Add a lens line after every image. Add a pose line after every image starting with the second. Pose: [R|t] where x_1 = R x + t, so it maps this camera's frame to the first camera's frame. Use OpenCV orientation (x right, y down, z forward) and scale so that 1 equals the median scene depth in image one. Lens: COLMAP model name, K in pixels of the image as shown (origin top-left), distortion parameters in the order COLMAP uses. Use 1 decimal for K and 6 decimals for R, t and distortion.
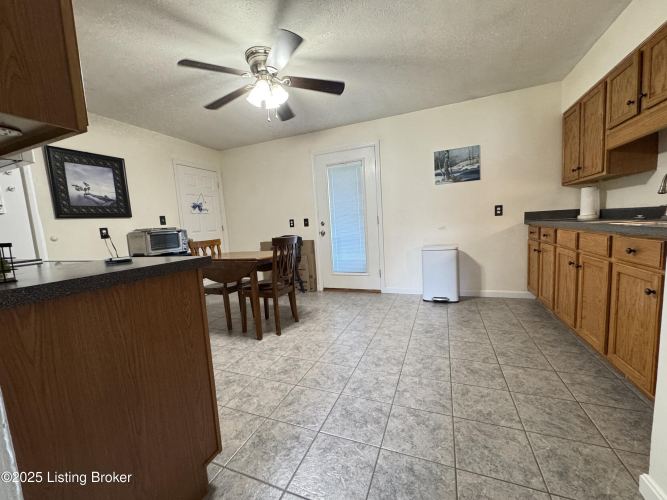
lens RADIAL K [[264.1, 0, 333.5], [0, 264.1, 250.2], [0, 0, 1]] dist [-0.001398, 0.000215]
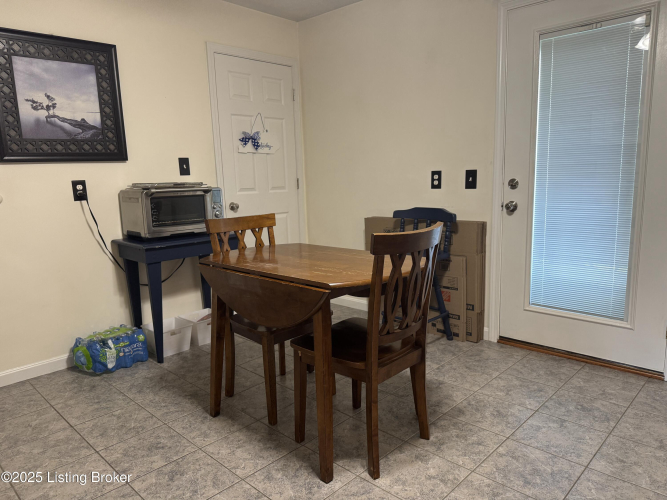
lens RADIAL K [[471.7, 0, 330.6], [0, 471.7, 250.5], [0, 0, 1]] dist [0.040538, -0.041692]
pose [[0.926230, 0.093555, -0.365164, -0.031553], [-0.064753, 0.993801, 0.090369, -0.061732], [0.371355, -0.060058, 0.926547, 0.278264]]
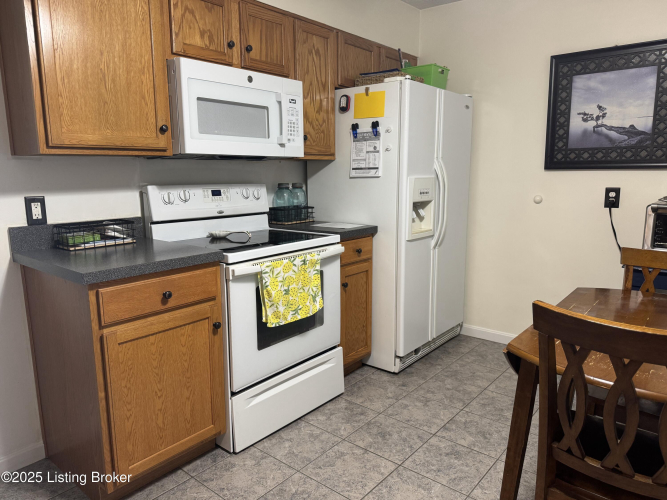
lens RADIAL K [[471.7, 0, 334.5], [0, 471.7, 251.1], [0, 0, 1]] dist [0.040538, -0.041692]
pose [[-0.284222, 0.222324, -0.932625, 0.211489], [-0.084992, 0.963070, 0.255483, -0.154320], [0.954984, 0.151880, -0.254830, 0.701908]]
